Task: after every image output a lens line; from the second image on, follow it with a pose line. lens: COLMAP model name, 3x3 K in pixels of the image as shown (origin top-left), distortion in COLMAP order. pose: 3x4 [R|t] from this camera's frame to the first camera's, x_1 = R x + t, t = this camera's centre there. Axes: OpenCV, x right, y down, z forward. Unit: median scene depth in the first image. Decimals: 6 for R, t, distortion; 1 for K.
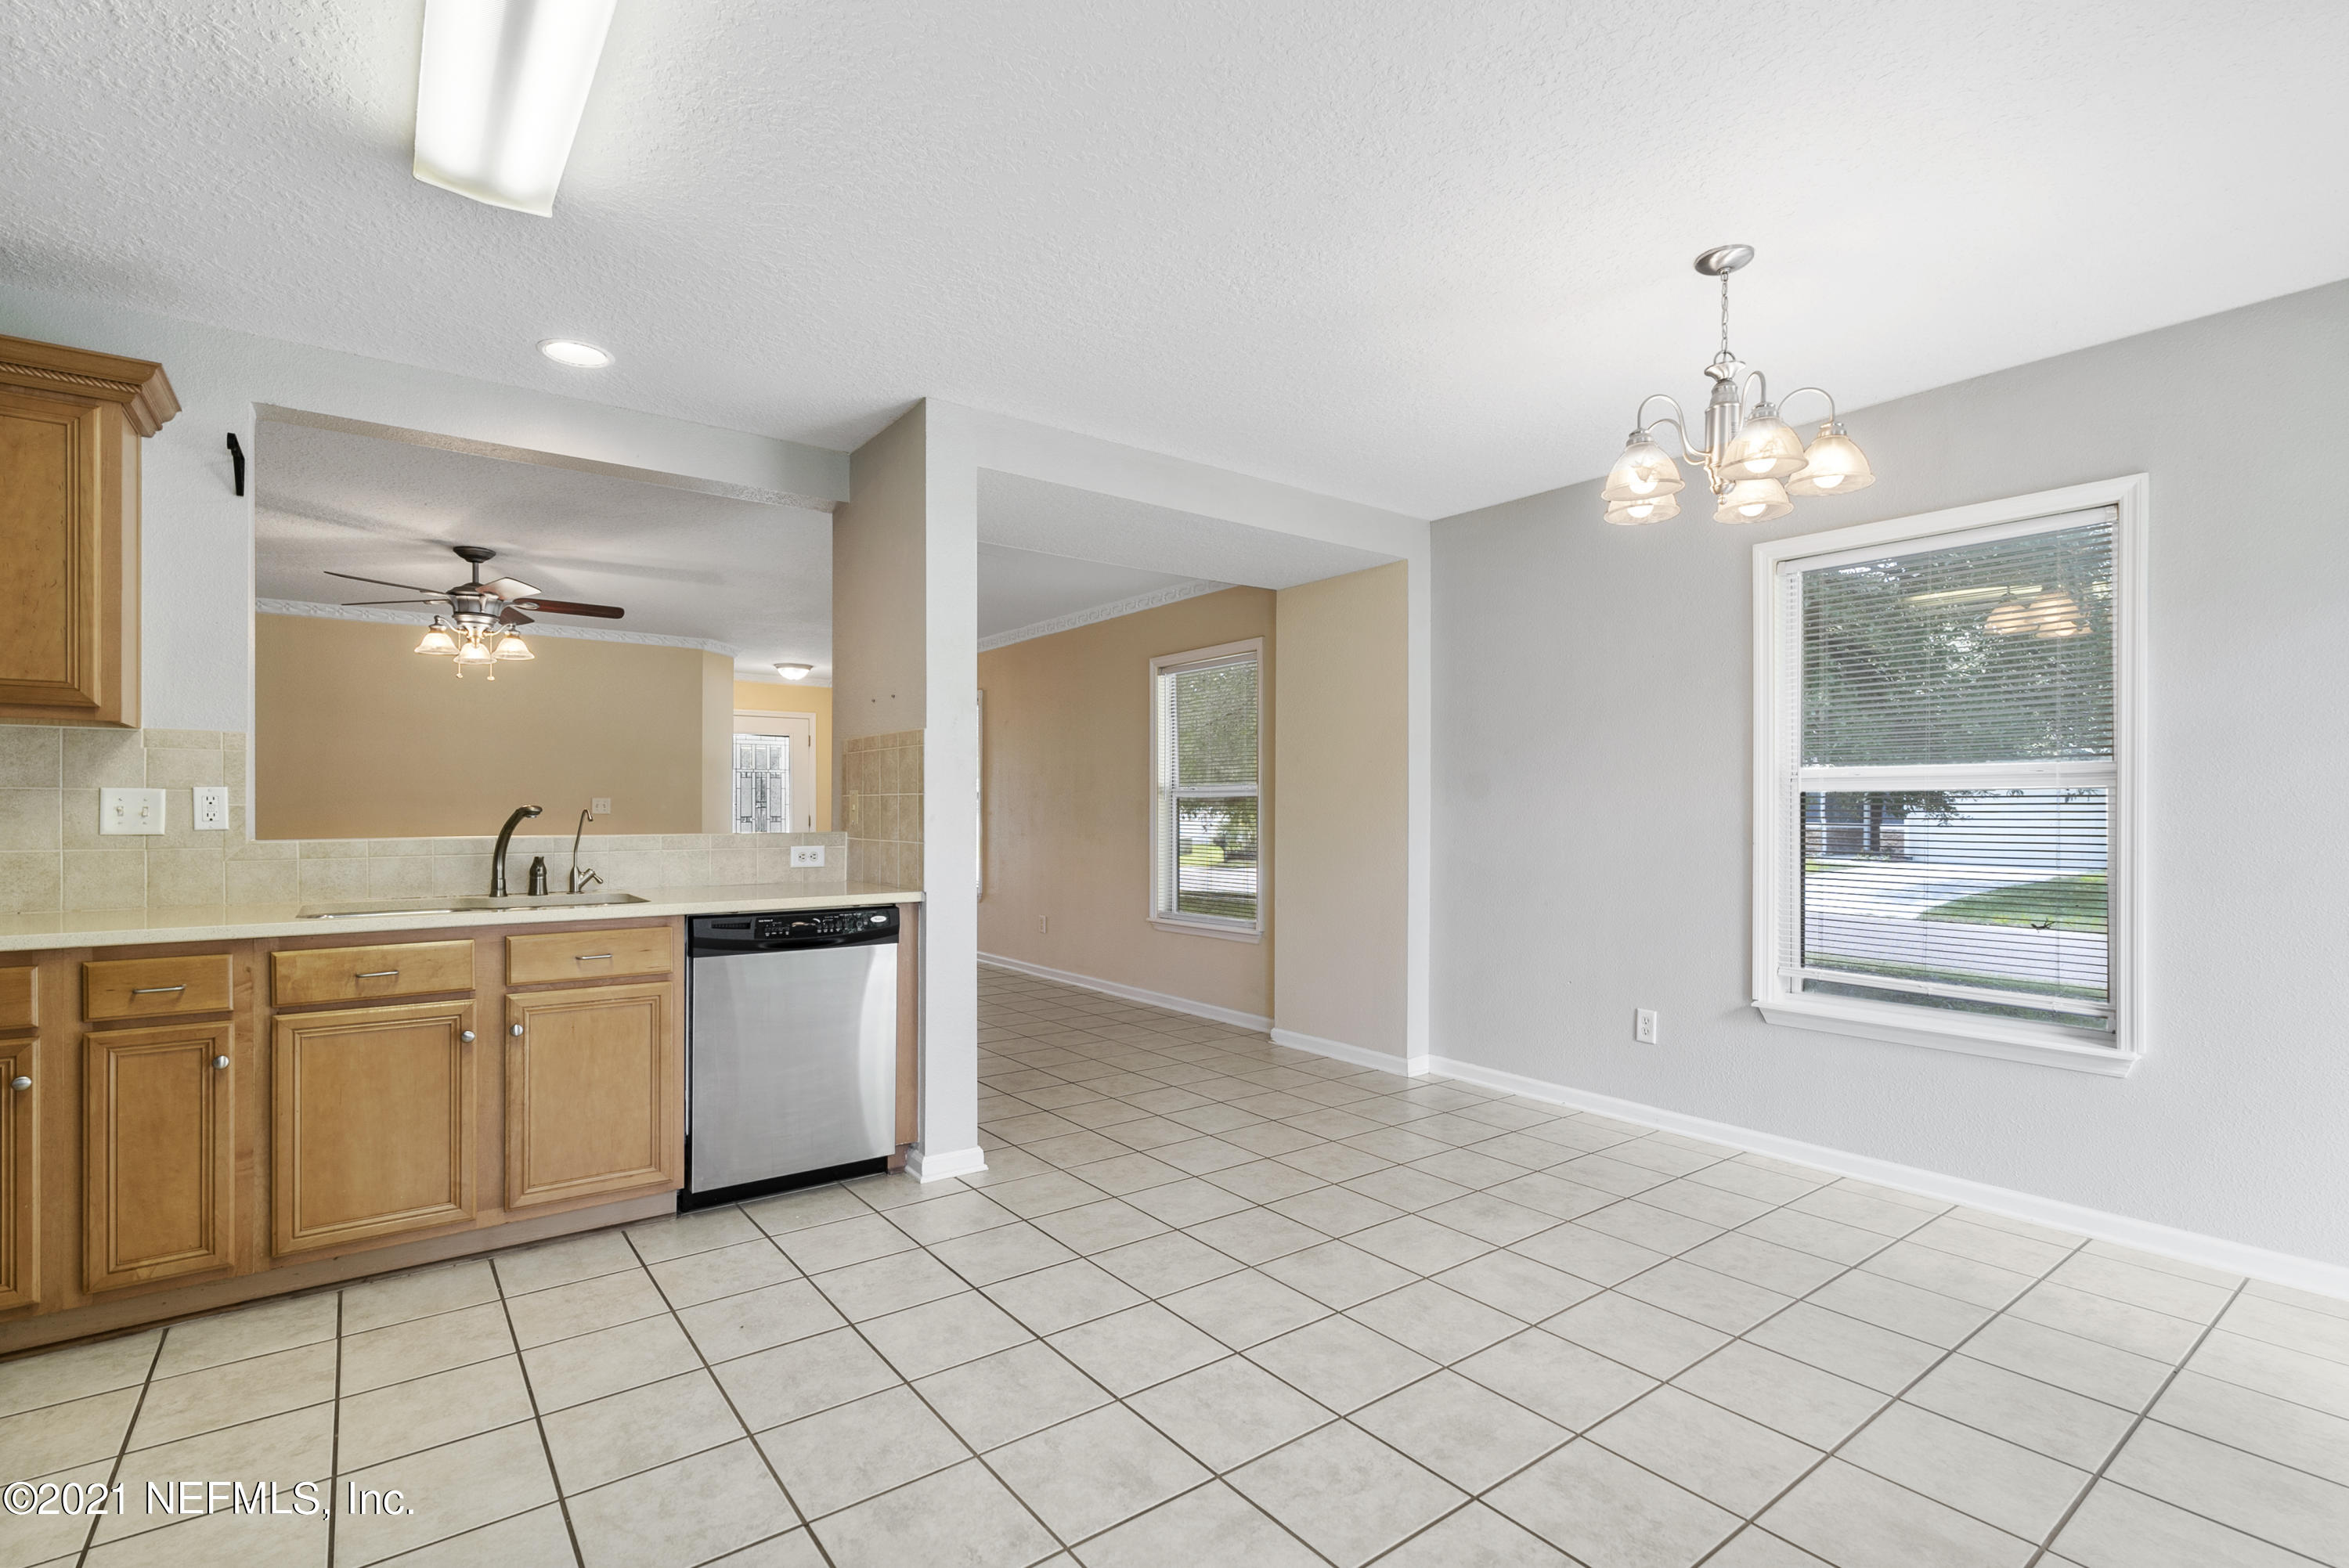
lens RADIAL K [[1071.1, 0, 1168.4], [0, 1071.1, 810.1], [0, 0, 1]] dist [-0.008995, 0.003965]
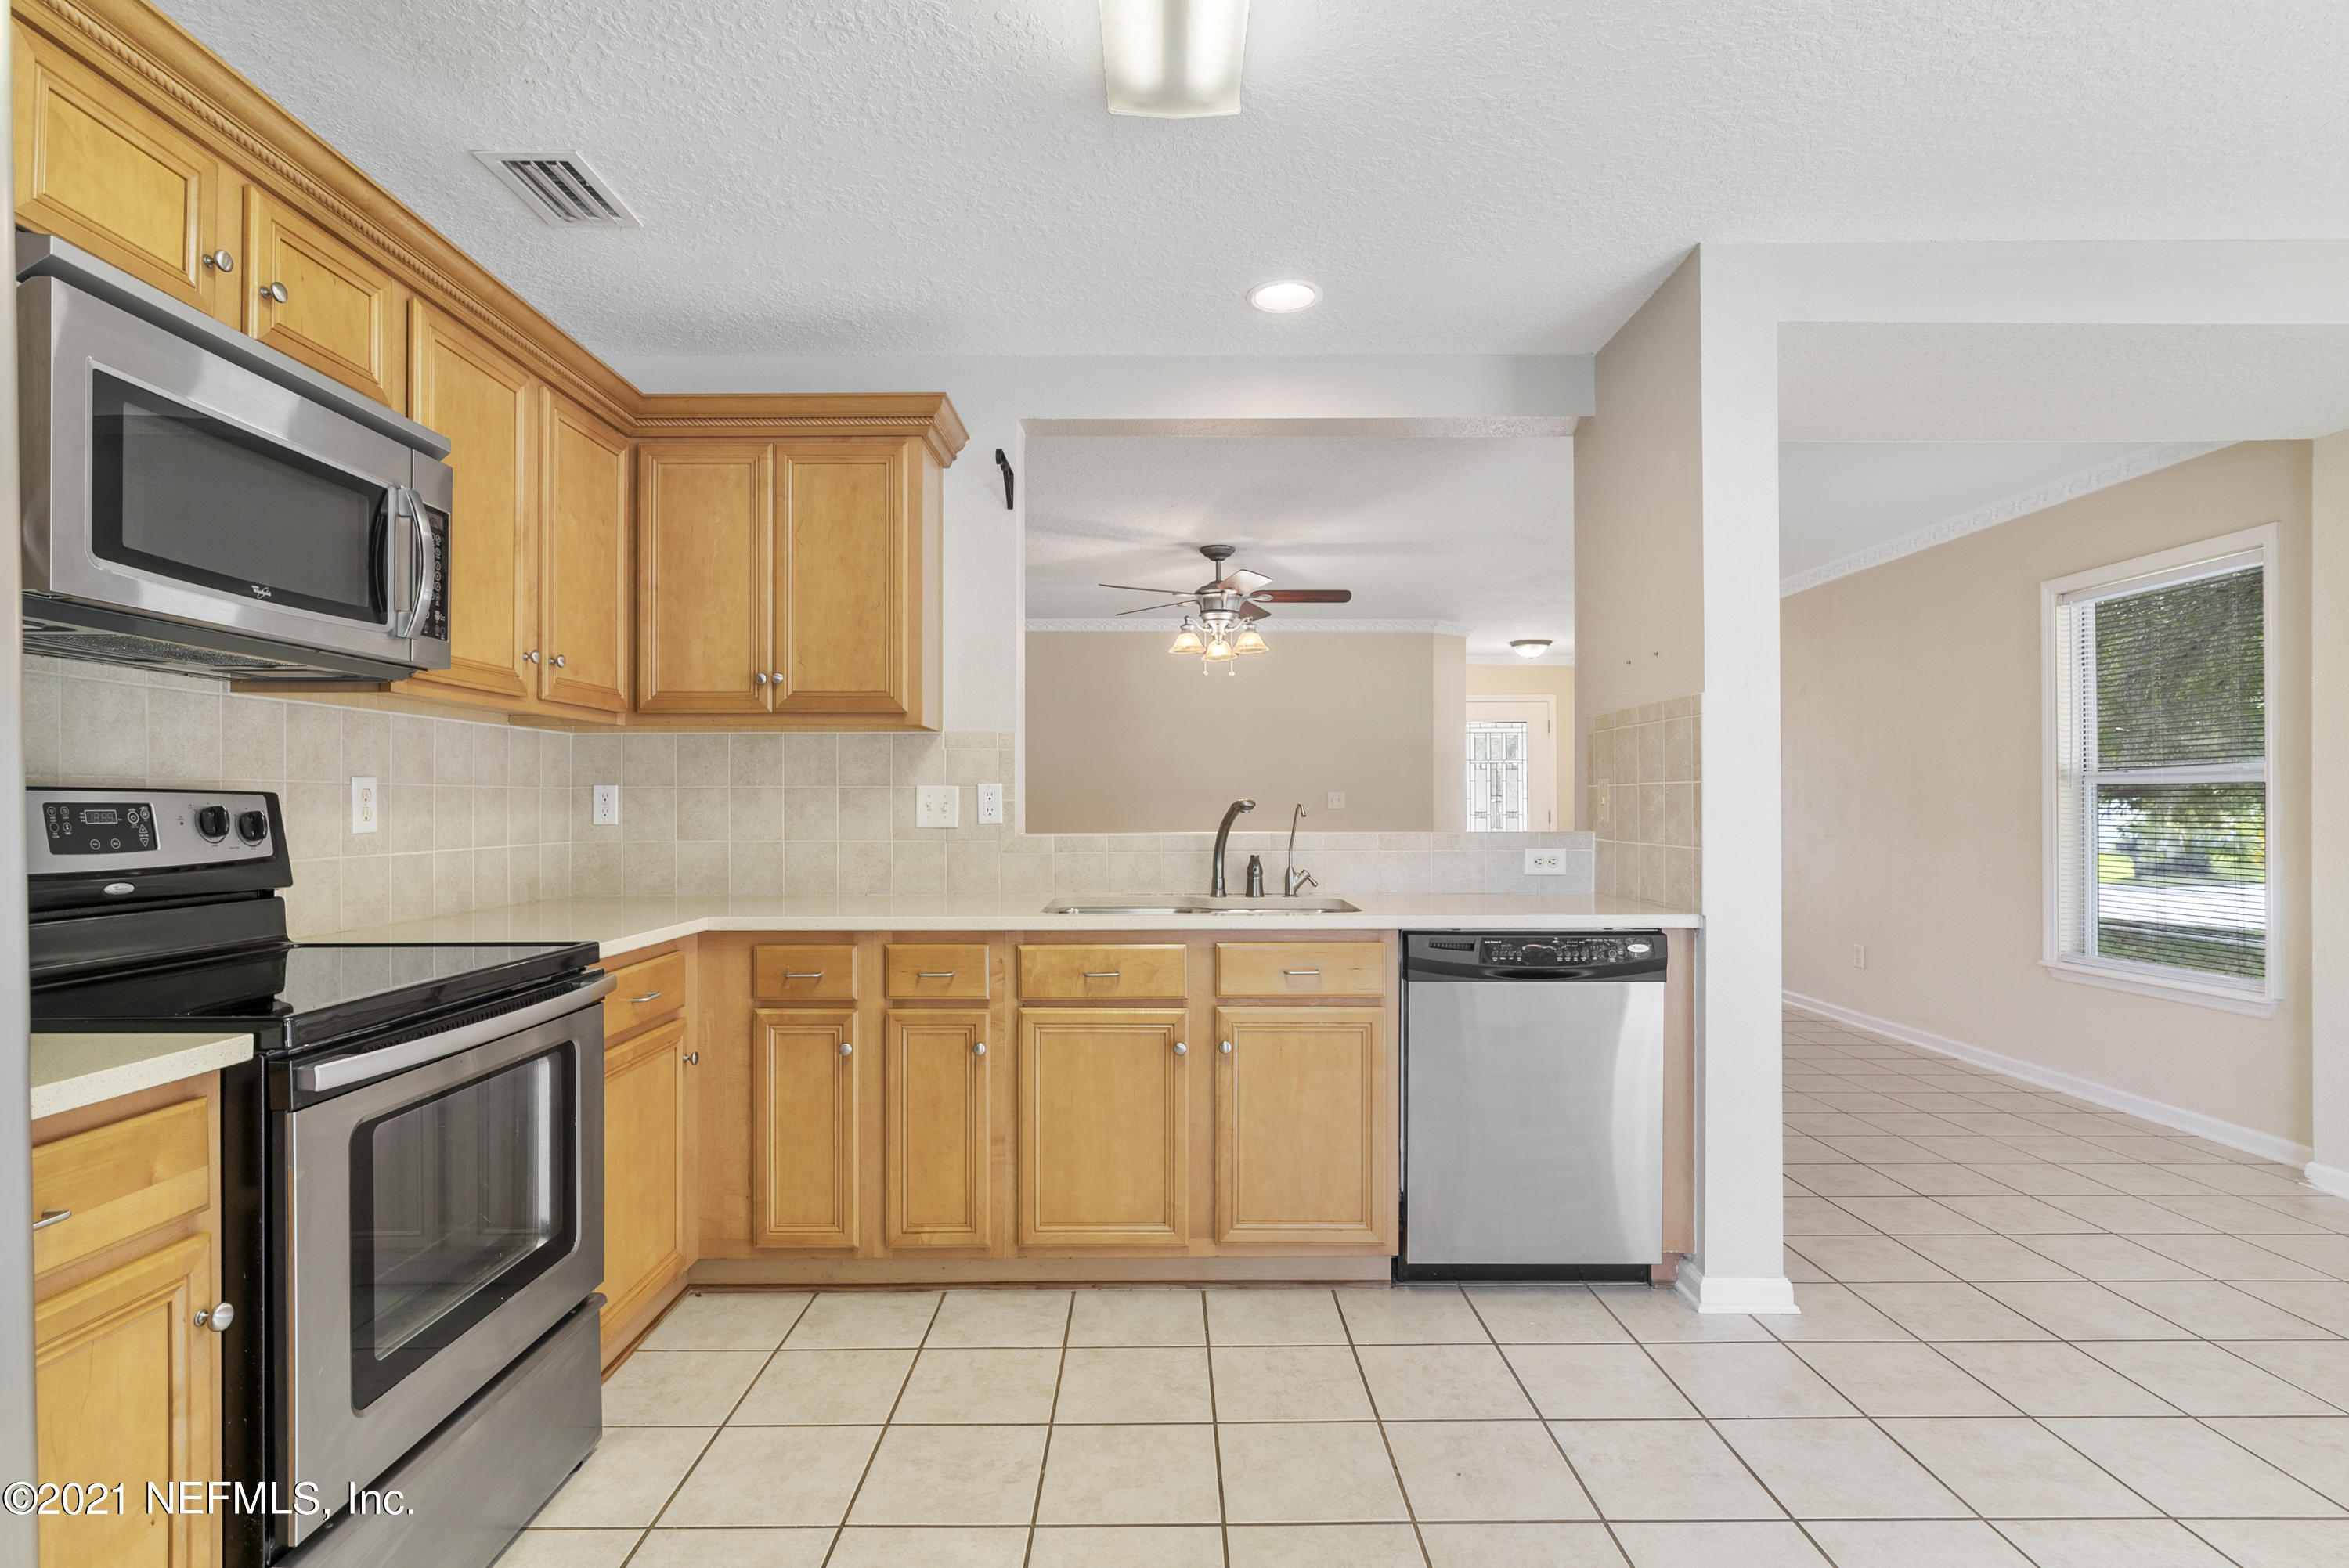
lens RADIAL K [[1158.3, 0, 1173.1], [0, 1158.3, 797.8], [0, 0, 1]] dist [-0.010978, 0.004577]
pose [[0.802795, -0.005447, -0.596230, -0.049520], [0.002101, 0.999978, -0.006307, 0.000087], [0.596251, 0.003811, 0.802789, 0.155722]]
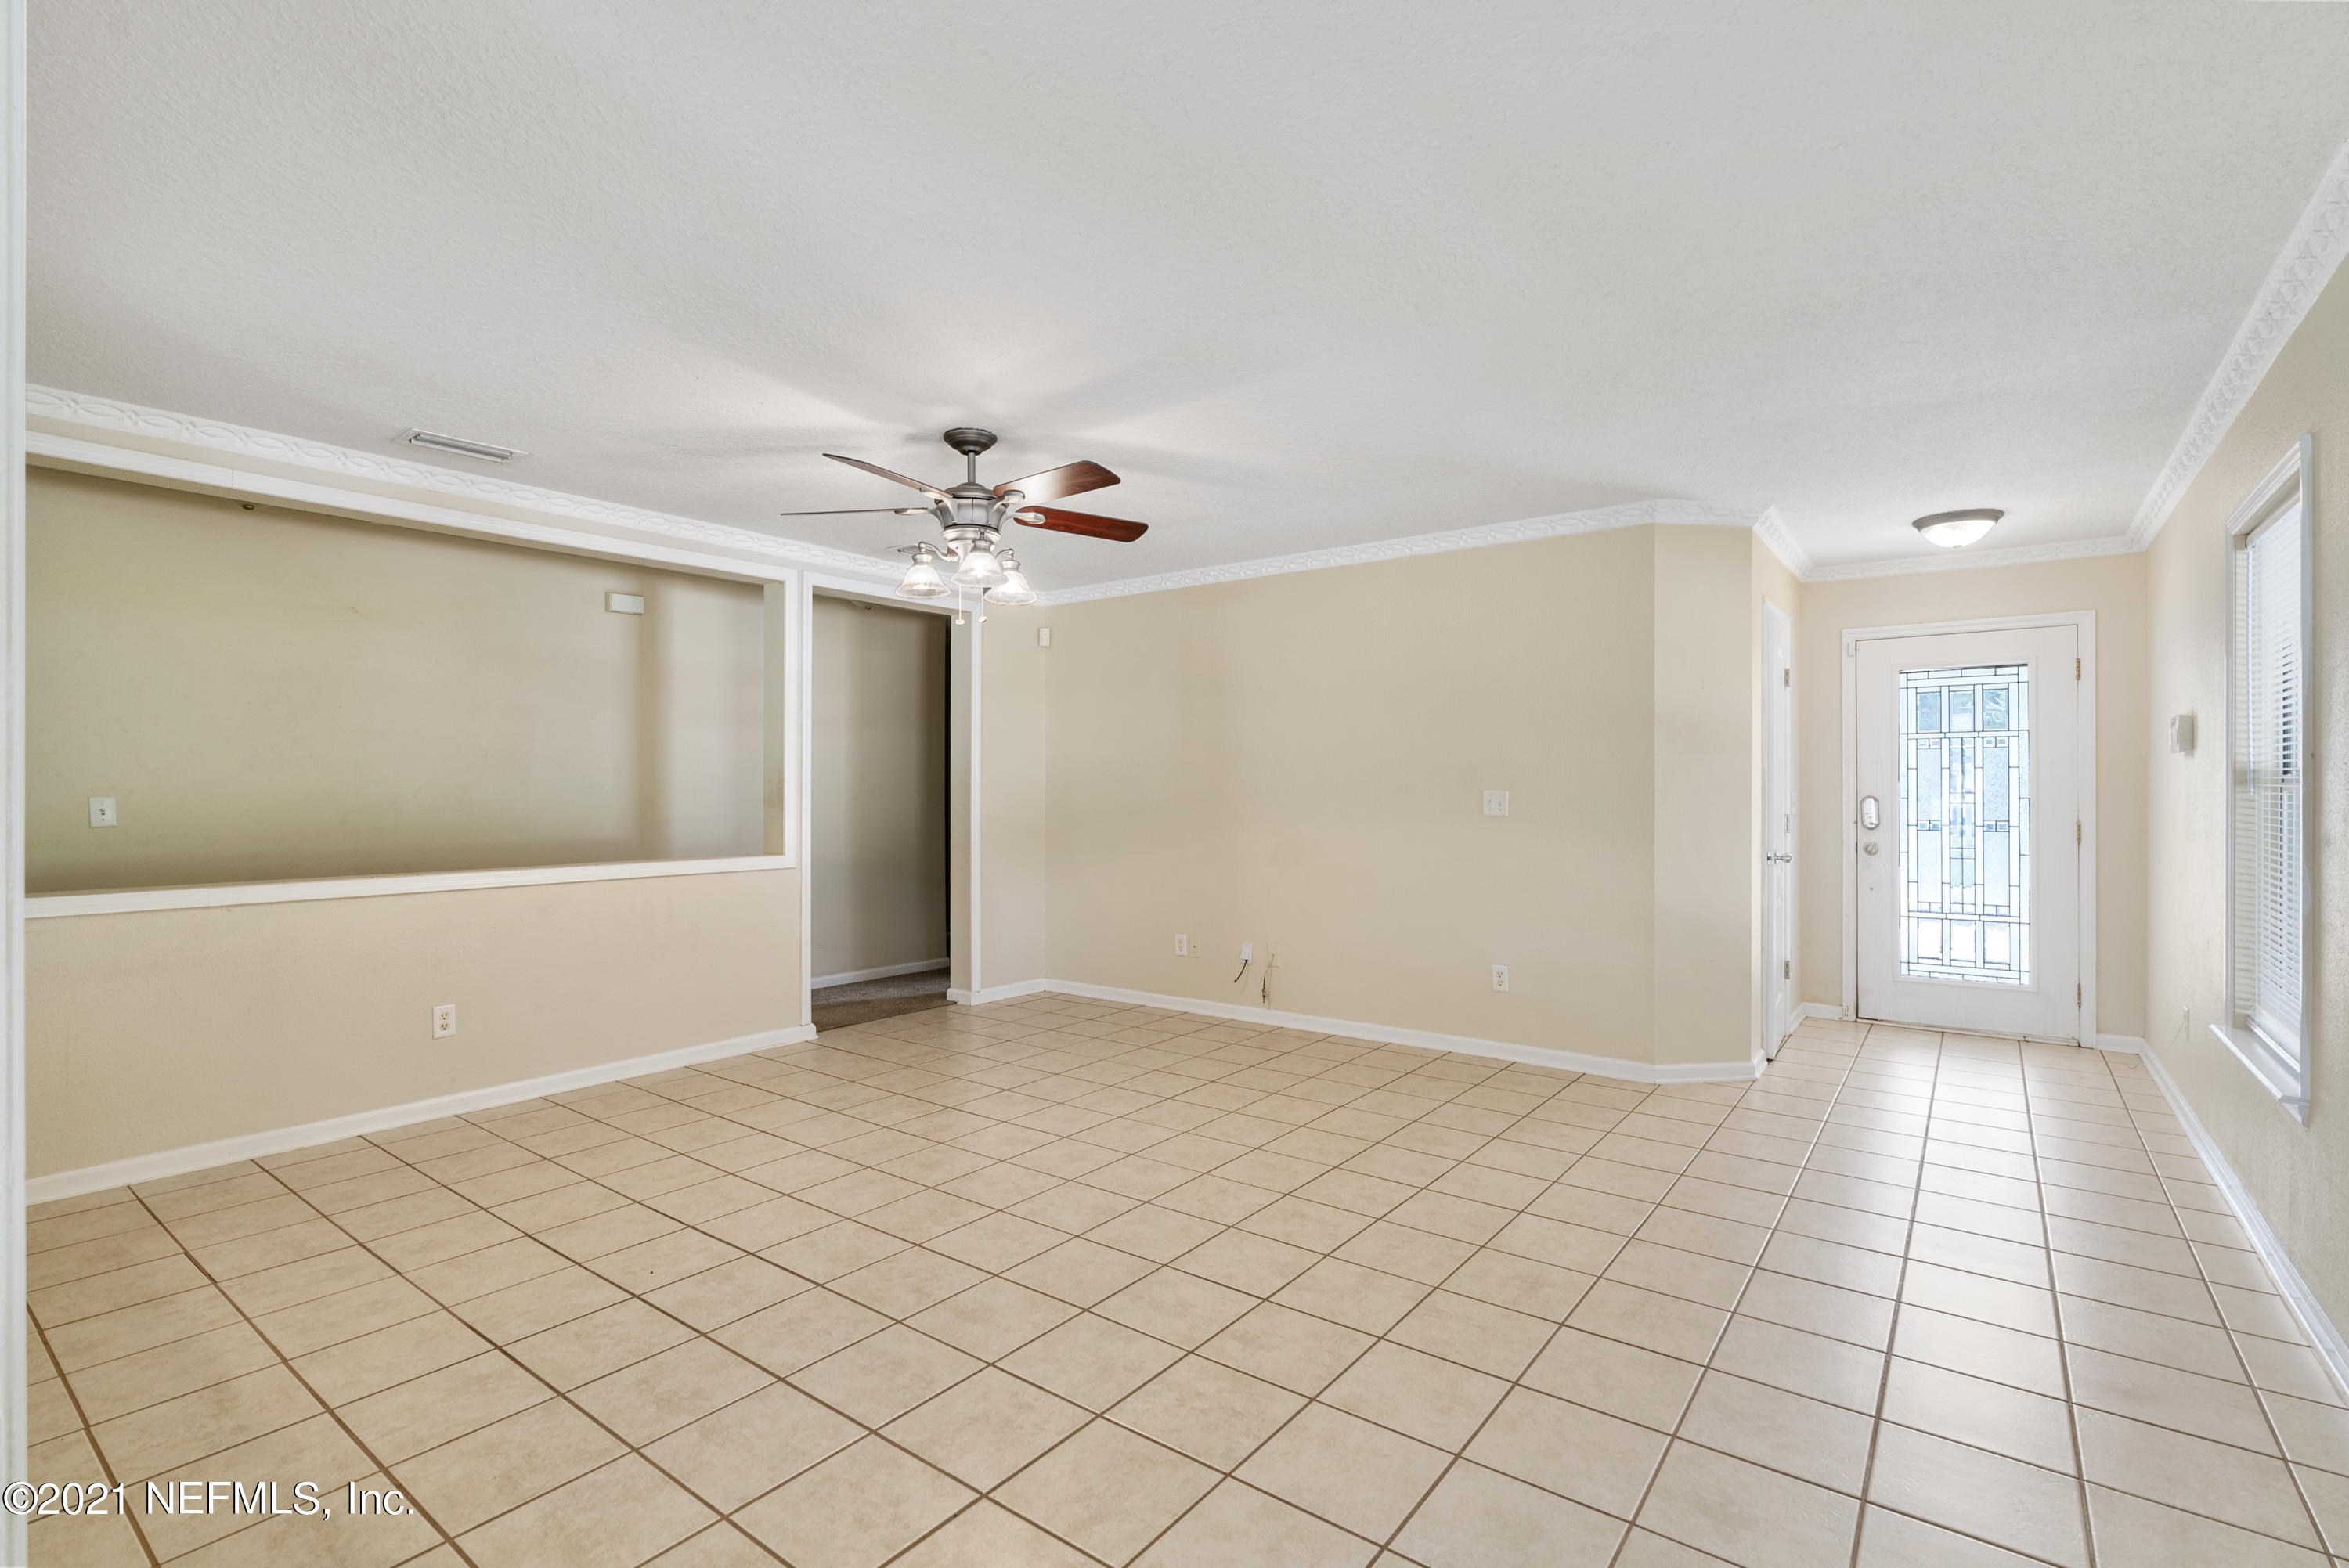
lens RADIAL K [[1071.1, 0, 1182.7], [0, 1071.1, 786.6], [0, 0, 1]] dist [-0.008995, 0.003965]
pose [[0.276110, -0.002230, -0.961123, 0.067483], [-0.002040, 0.999994, -0.002906, -0.029103], [0.961124, 0.002763, 0.276104, 1.609750]]
